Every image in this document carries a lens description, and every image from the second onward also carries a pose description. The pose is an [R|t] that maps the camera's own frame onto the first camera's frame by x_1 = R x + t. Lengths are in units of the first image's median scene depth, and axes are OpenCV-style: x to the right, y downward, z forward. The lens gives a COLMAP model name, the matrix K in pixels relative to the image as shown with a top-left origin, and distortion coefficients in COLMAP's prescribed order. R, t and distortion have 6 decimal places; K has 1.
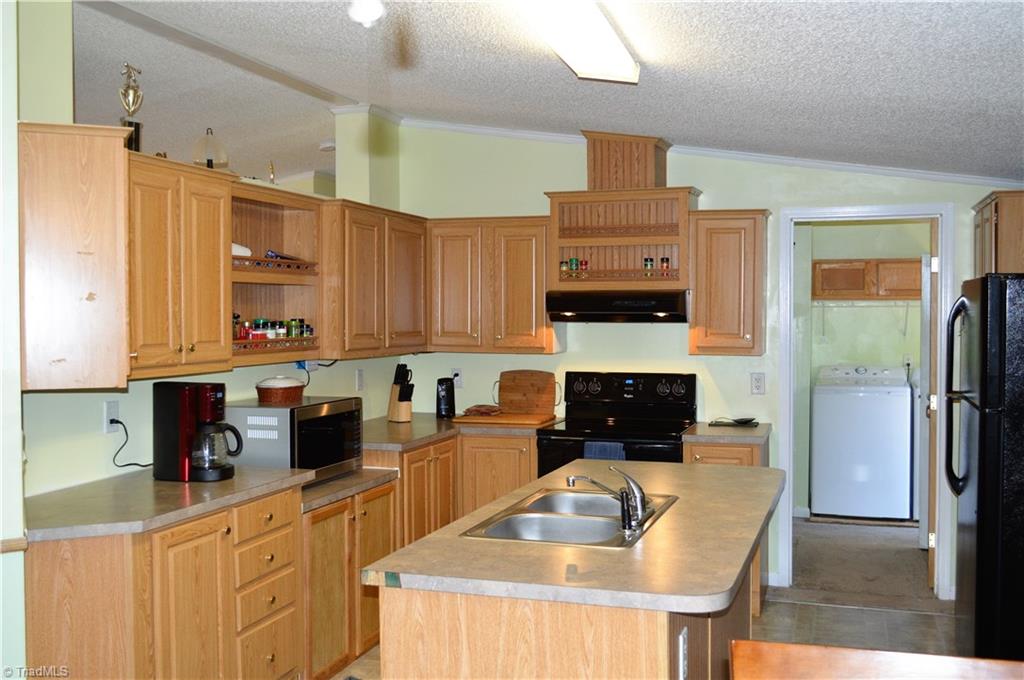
lens RADIAL K [[1024.1, 0, 510.1], [0, 1024.1, 340.5], [0, 0, 1]] dist [-0.022080, 0.000000]
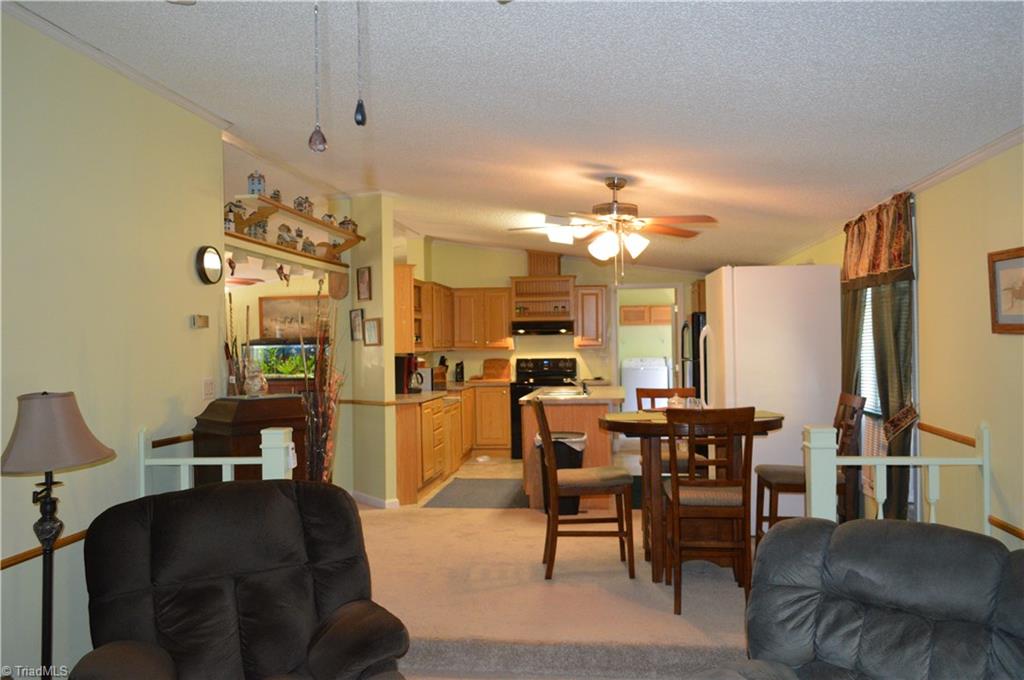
lens RADIAL K [[806.8, 0, 517.2], [0, 806.8, 339.8], [0, 0, 1]] dist [-0.016372, 0.001987]
pose [[0.980952, -0.011304, 0.193919, -0.289789], [0.017576, 0.999376, -0.030653, 0.045653], [-0.193452, 0.033478, 0.980538, -0.713272]]
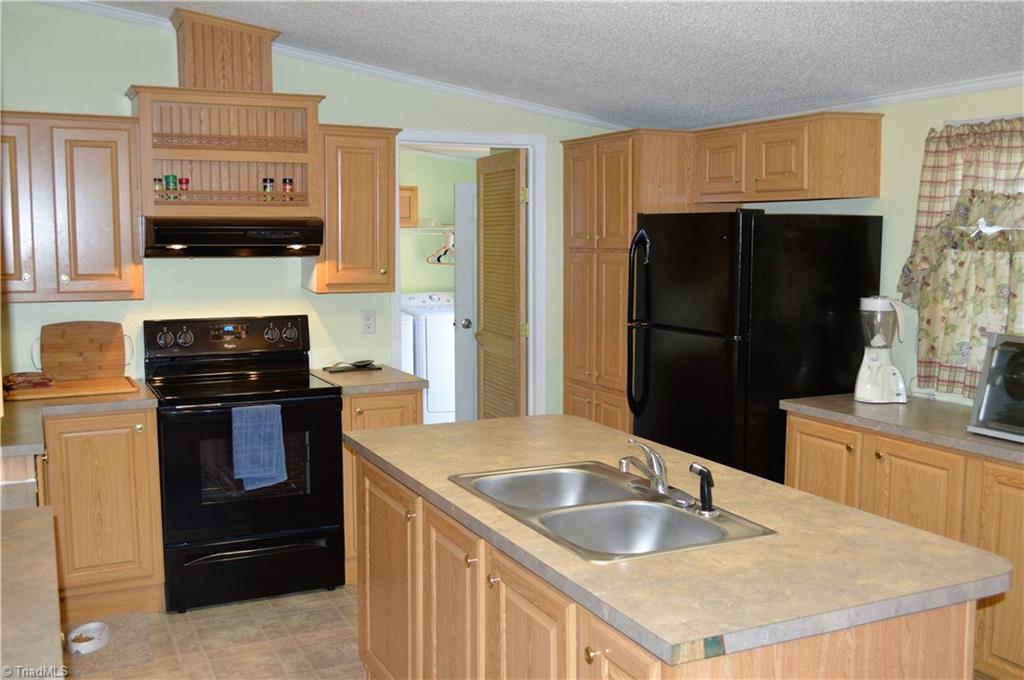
lens RADIAL K [[1024.1, 0, 515.4], [0, 1024.1, 340.0], [0, 0, 1]] dist [-0.022080, 0.000000]
pose [[0.721943, -0.072300, 0.688165, -0.293803], [0.018651, 0.996198, 0.085095, -0.016755], [-0.691701, -0.048599, 0.720547, 0.257496]]
